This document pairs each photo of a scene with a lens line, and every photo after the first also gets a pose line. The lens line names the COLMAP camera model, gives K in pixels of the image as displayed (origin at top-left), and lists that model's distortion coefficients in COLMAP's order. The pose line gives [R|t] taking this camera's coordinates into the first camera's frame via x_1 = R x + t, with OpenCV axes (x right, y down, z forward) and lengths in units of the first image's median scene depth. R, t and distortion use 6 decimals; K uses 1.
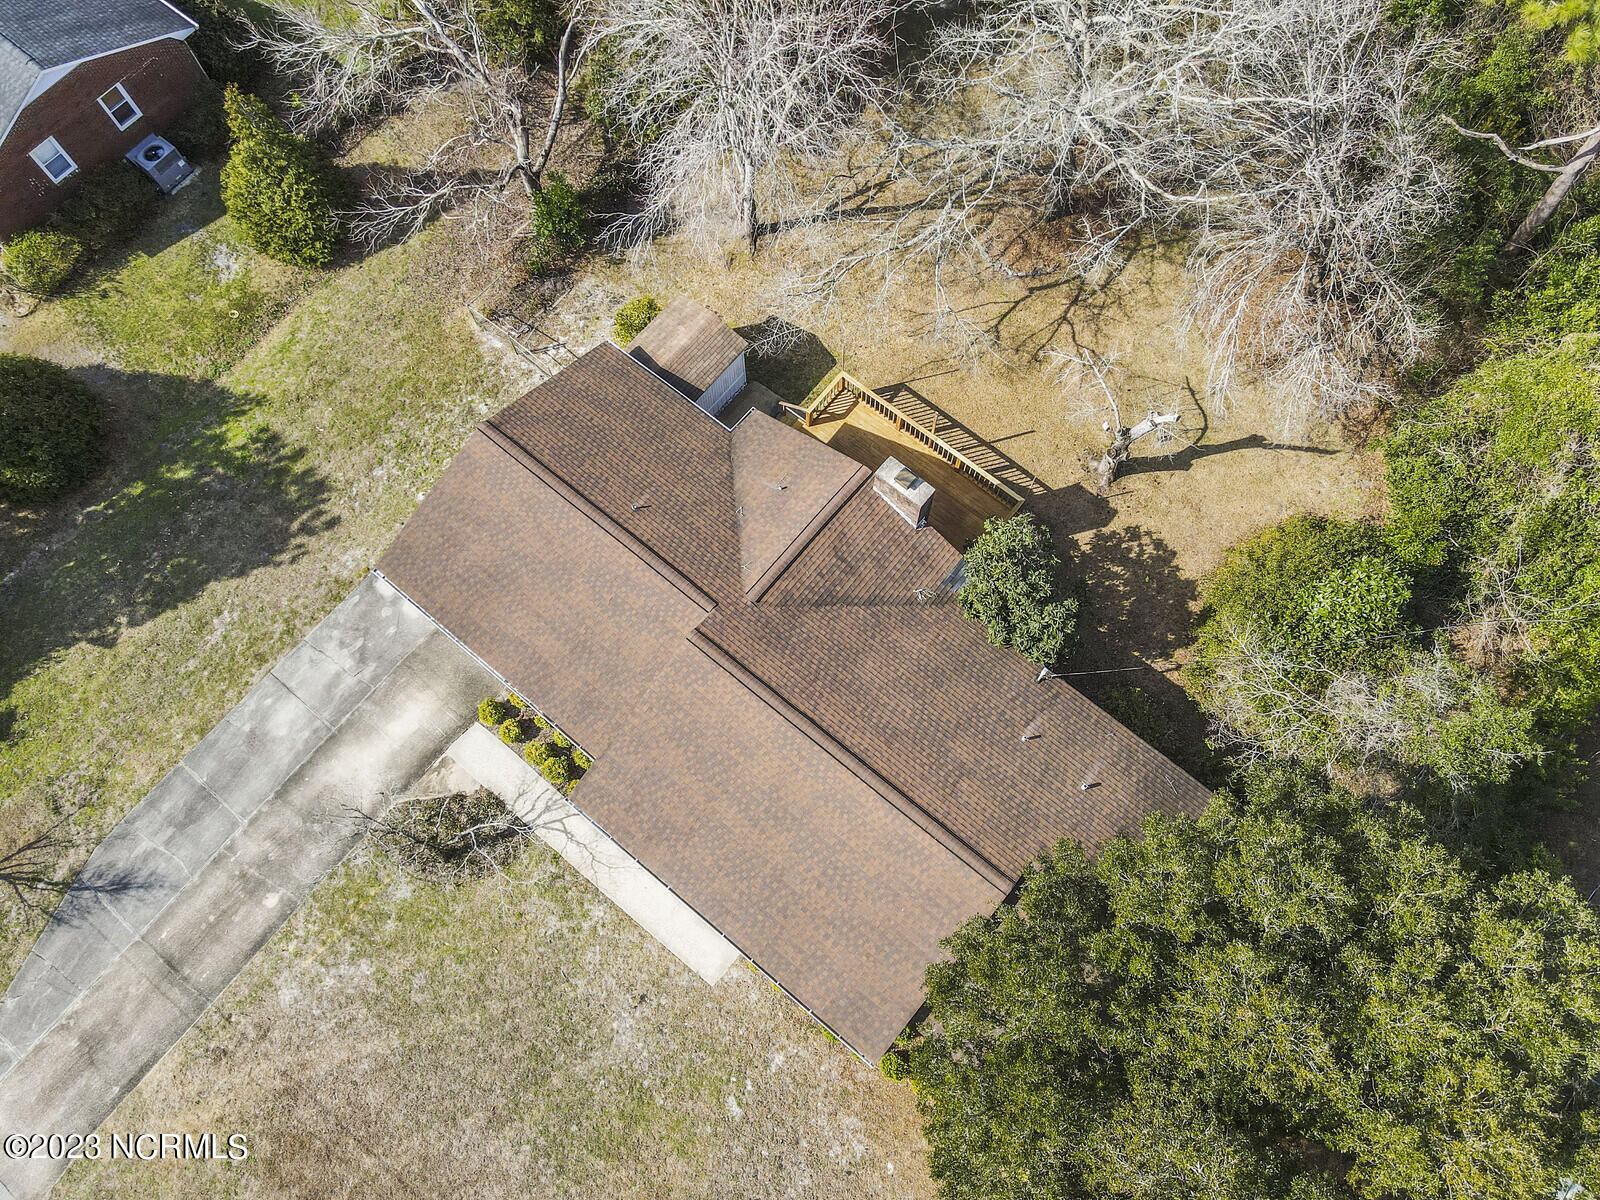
lens RADIAL K [[1139.1, 0, 801.6], [0, 1139.1, 598.3], [0, 0, 1]] dist [0.012946, 0.001869]
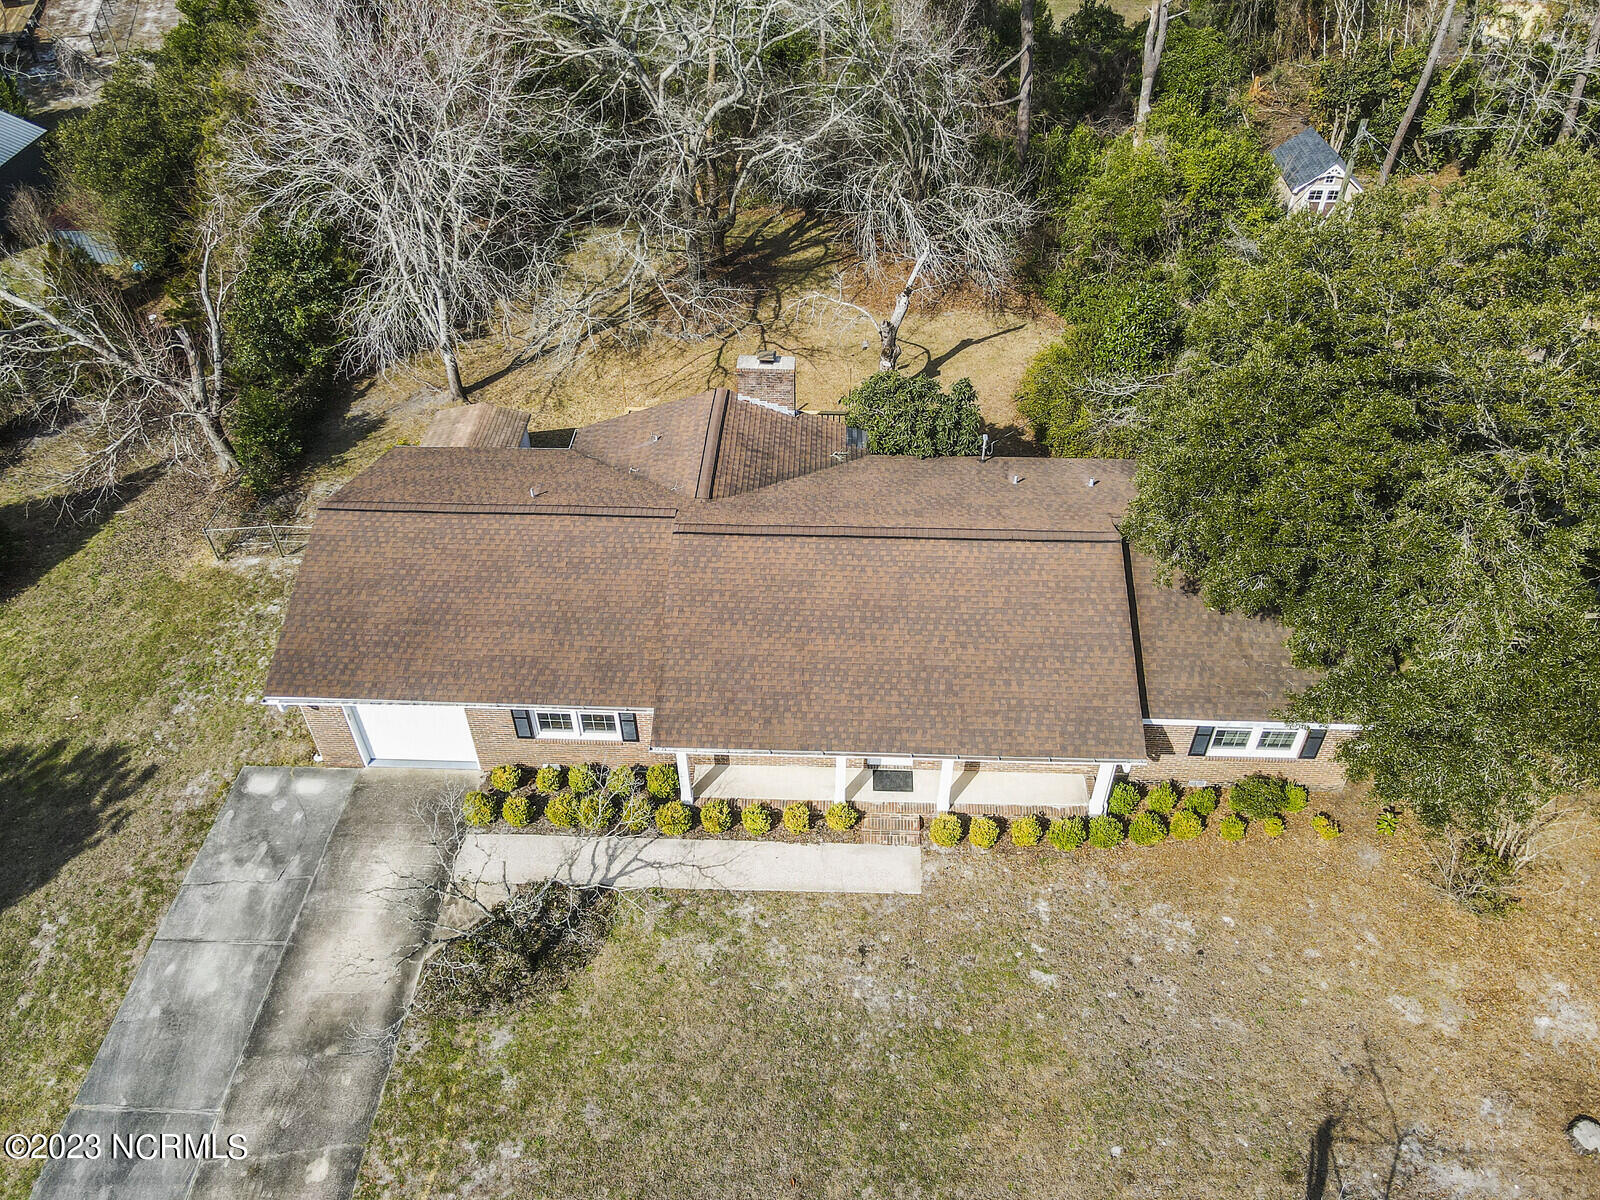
lens RADIAL K [[1139.1, 0, 801.4], [0, 1139.1, 599.7], [0, 0, 1]] dist [0.012946, 0.001869]
pose [[0.797451, -0.411593, 0.441206, -0.389942], [0.568181, 0.758345, -0.319505, 0.372177], [-0.203080, 0.505474, 0.838602, 0.236630]]
